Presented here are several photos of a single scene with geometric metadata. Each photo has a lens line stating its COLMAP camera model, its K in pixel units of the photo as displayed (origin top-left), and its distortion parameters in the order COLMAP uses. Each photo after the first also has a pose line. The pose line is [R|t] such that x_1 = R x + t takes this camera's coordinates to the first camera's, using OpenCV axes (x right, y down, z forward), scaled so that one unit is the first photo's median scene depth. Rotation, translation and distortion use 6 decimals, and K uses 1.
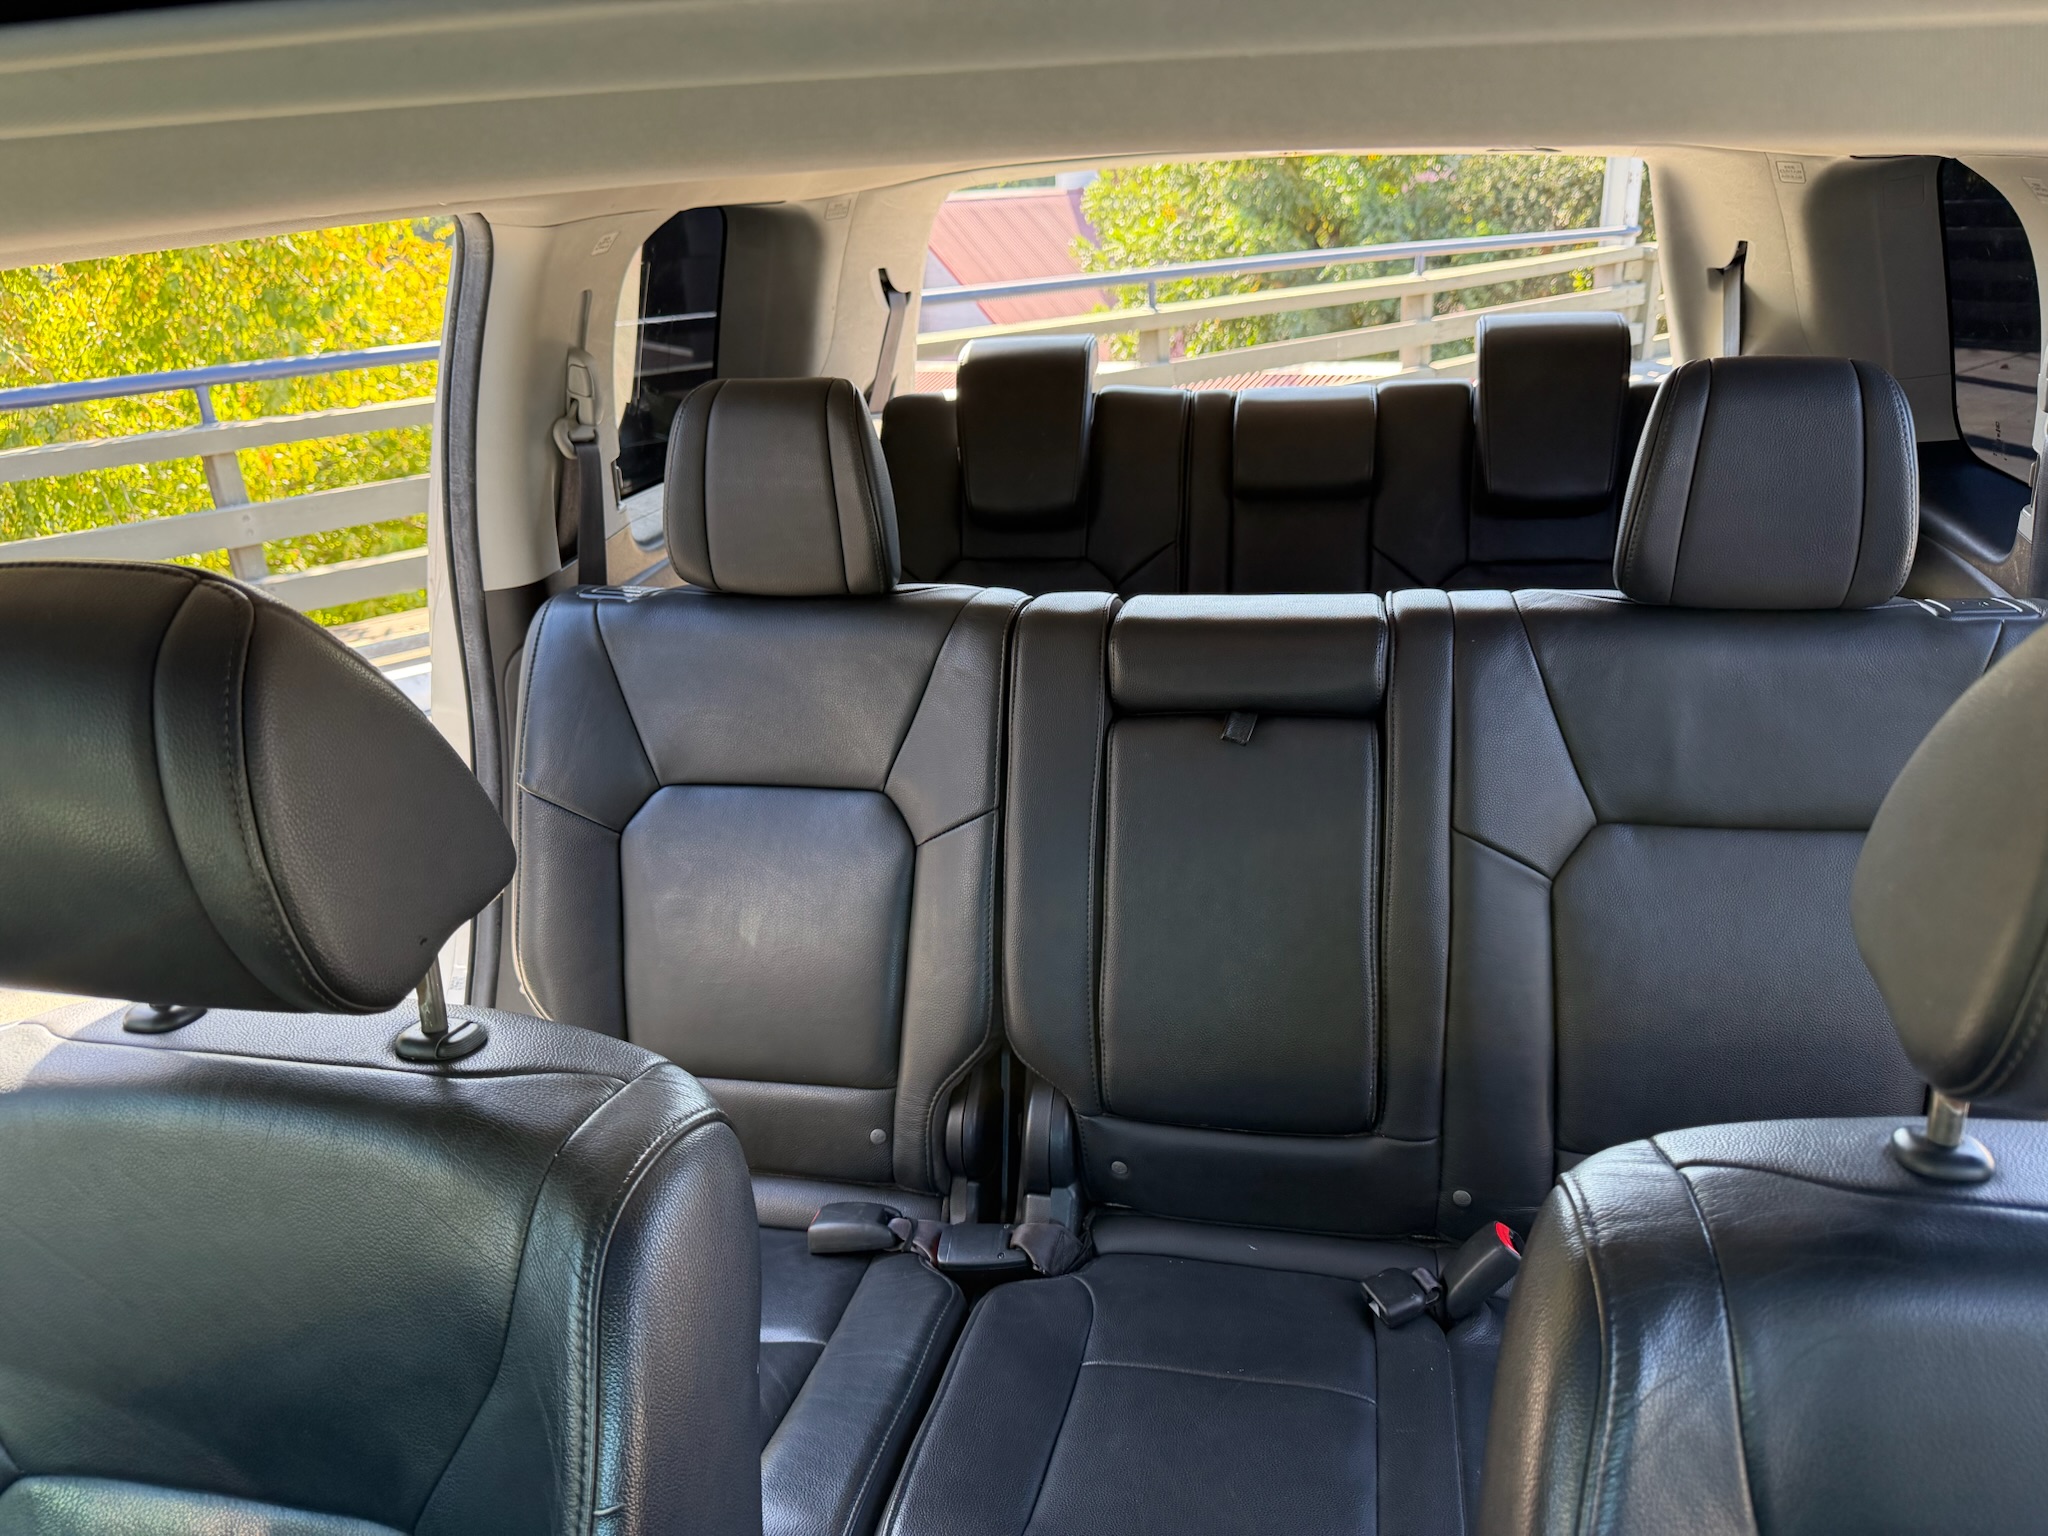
lens RADIAL K [[1451.4, 0, 1028.8], [0, 1451.4, 778.3], [0, 0, 1]] dist [0.032698, -0.039590]
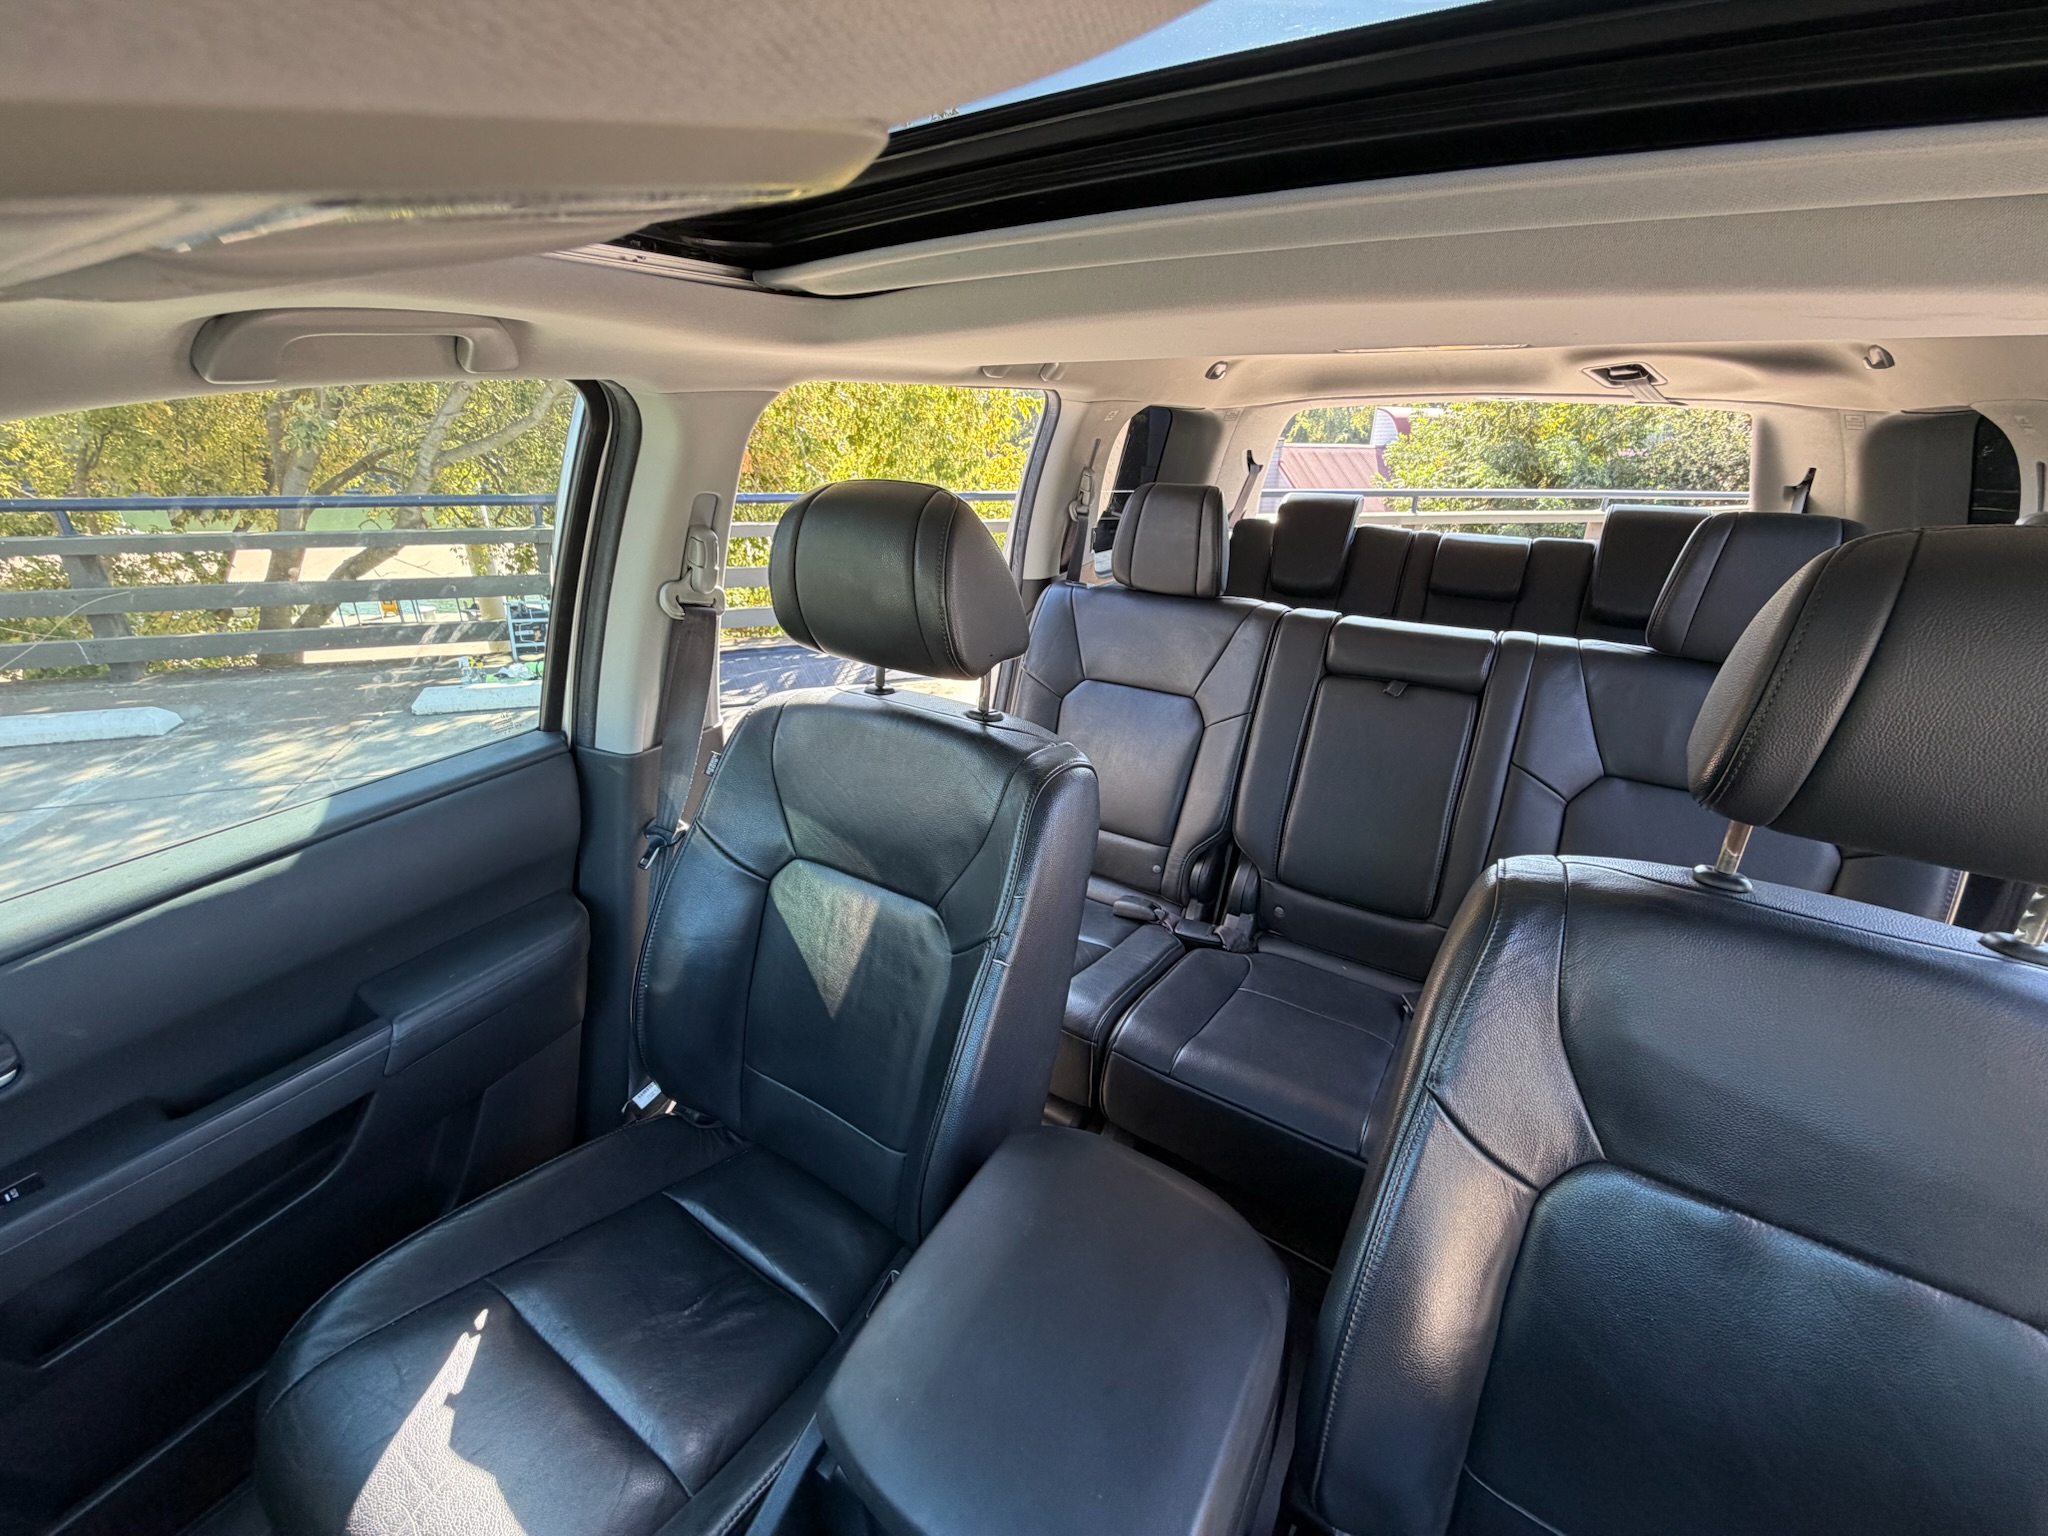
lens RADIAL K [[822.2, 0, 1022.8], [0, 822.2, 765.0], [0, 0, 1]] dist [0.008693, 0.000290]
pose [[0.934236, 0.192264, -0.300396, 0.033541], [-0.193270, 0.980783, 0.026663, 0.110714], [0.299750, 0.033148, 0.953442, -0.121260]]
